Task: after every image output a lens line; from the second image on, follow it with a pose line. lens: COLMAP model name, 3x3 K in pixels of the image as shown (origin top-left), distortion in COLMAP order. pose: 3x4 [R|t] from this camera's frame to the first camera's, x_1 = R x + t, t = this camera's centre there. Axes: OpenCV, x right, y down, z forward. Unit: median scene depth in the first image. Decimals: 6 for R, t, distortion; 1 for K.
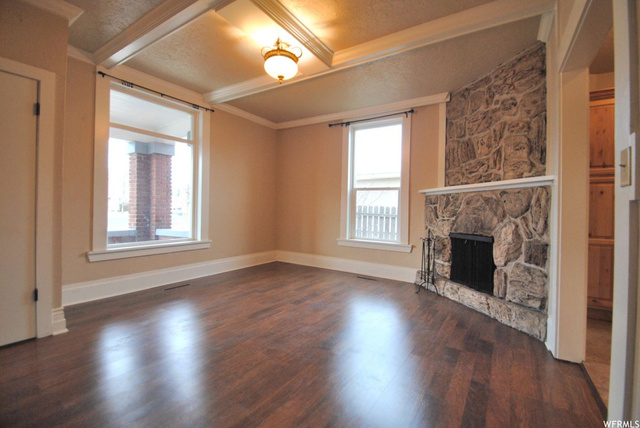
lens RADIAL K [[280.2, 0, 320.2], [0, 280.2, 209.8], [0, 0, 1]] dist [0.001661, -0.011867]
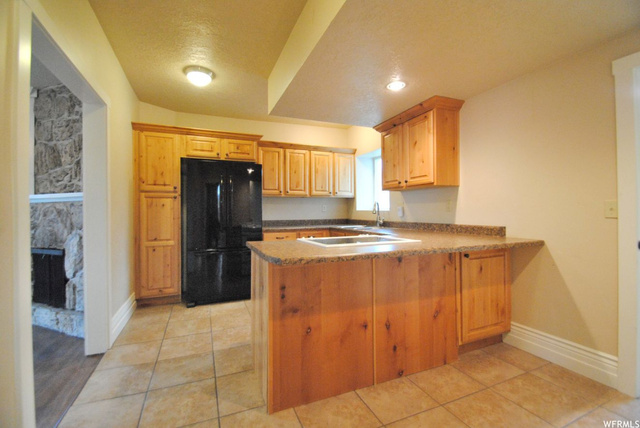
lens RADIAL K [[280.2, 0, 320.2], [0, 280.2, 209.8], [0, 0, 1]] dist [0.001661, -0.011867]
pose [[0.559023, -0.015726, 0.829003, 0.288255], [0.018503, 0.999808, 0.006489, -0.029973], [-0.828946, 0.011712, 0.559206, -0.271402]]
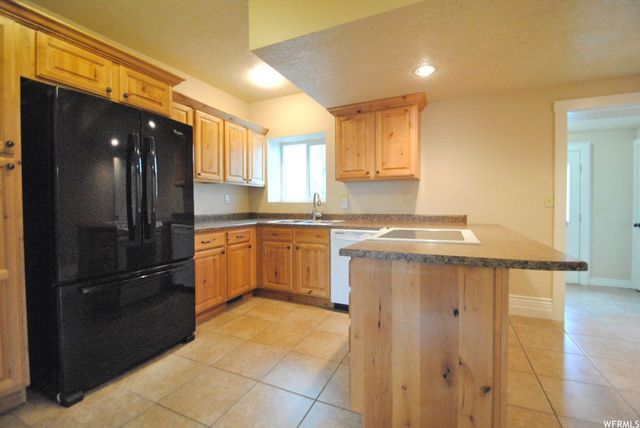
lens RADIAL K [[280.2, 0, 320.2], [0, 280.2, 209.8], [0, 0, 1]] dist [0.001661, -0.011867]
pose [[-0.150780, -0.036292, 0.987901, 0.349691], [0.004058, 0.999295, 0.037330, -0.025146], [-0.988559, 0.009637, -0.150526, 0.394630]]
